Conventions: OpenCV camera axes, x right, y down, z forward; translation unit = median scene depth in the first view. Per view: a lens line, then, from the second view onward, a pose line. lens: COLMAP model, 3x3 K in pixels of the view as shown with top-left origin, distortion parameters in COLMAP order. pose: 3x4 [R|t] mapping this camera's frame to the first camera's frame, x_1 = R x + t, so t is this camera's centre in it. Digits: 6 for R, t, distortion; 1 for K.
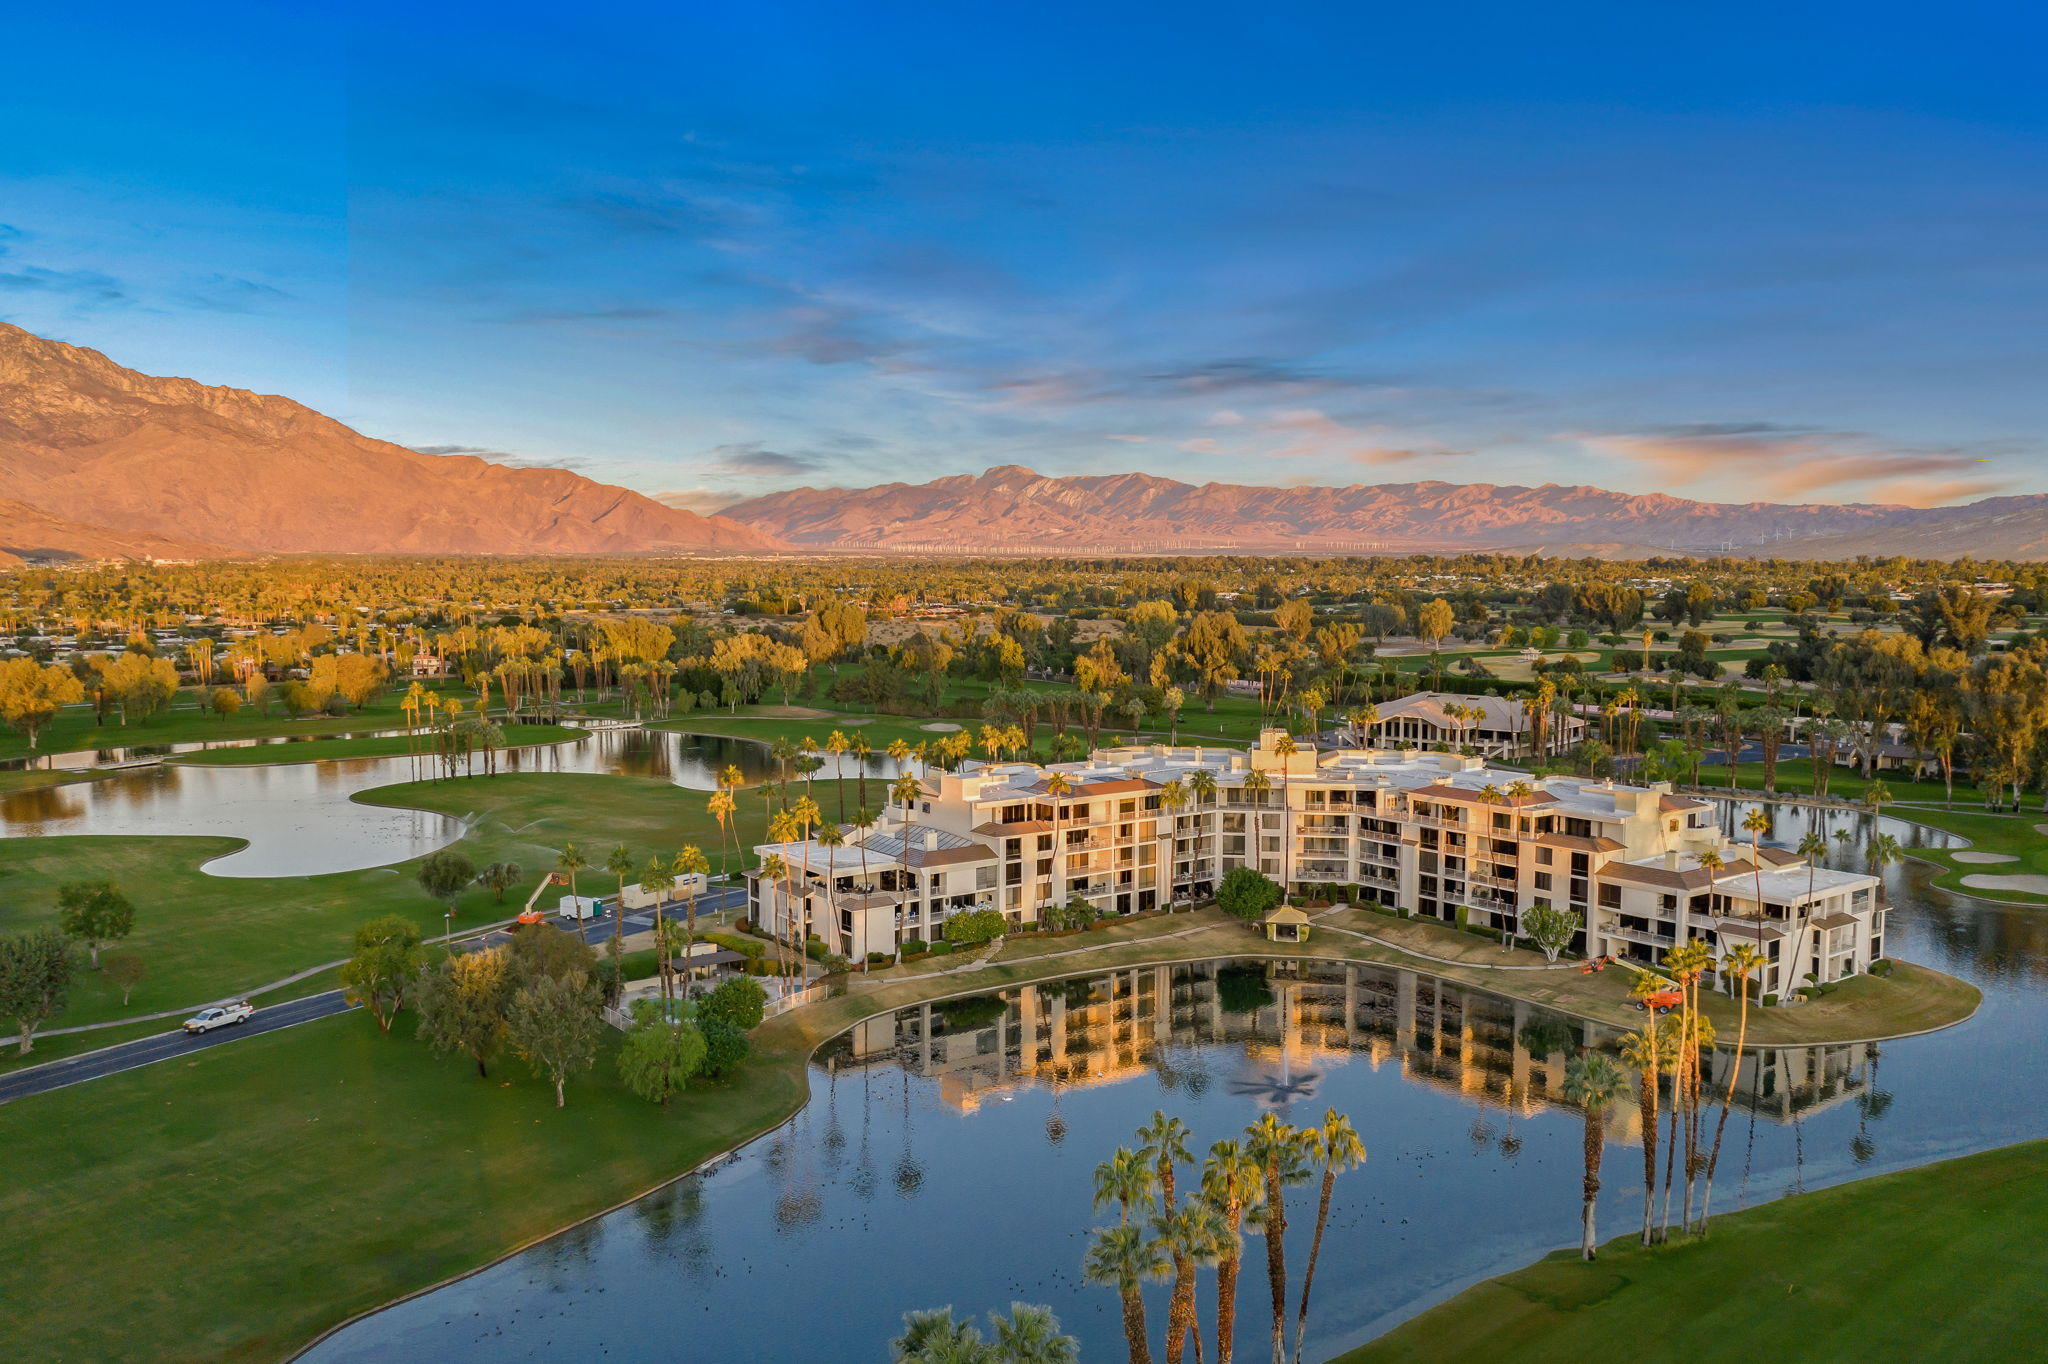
lens RADIAL K [[1638.8, 0, 983.4], [0, 1638.8, 686.1], [0, 0, 1]] dist [-0.004951, -0.001339]
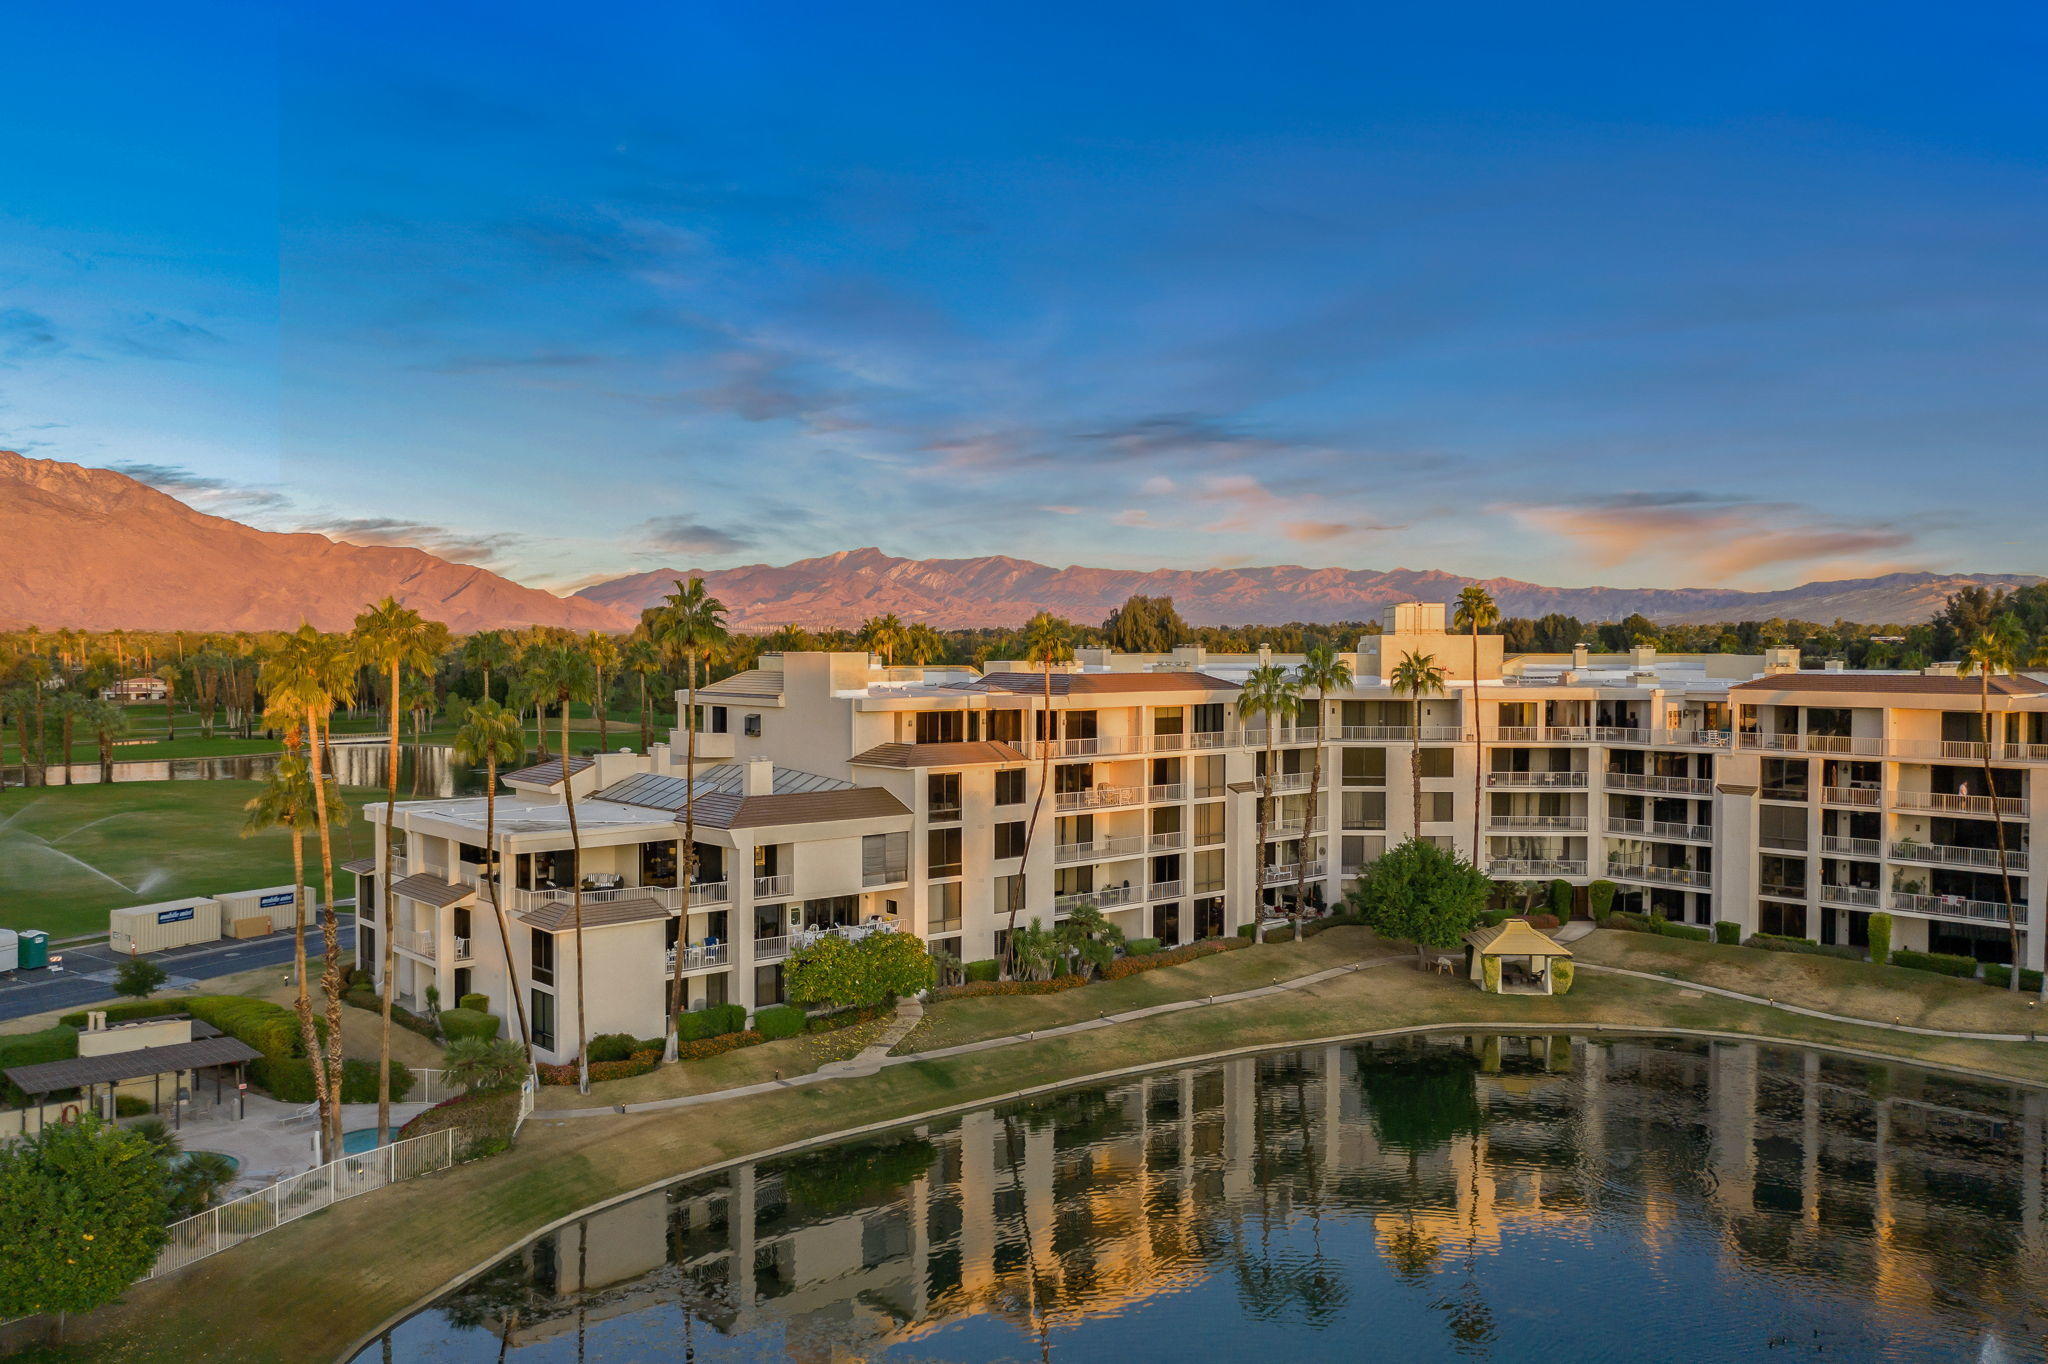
lens RADIAL K [[1638.8, 0, 983.4], [0, 1638.8, 686.1], [0, 0, 1]] dist [-0.004951, -0.001339]
pose [[0.996522, -0.003270, 0.083263, -0.007946], [0.007567, 0.998652, -0.051349, 0.089593], [-0.082983, 0.051800, 0.995204, 0.535810]]
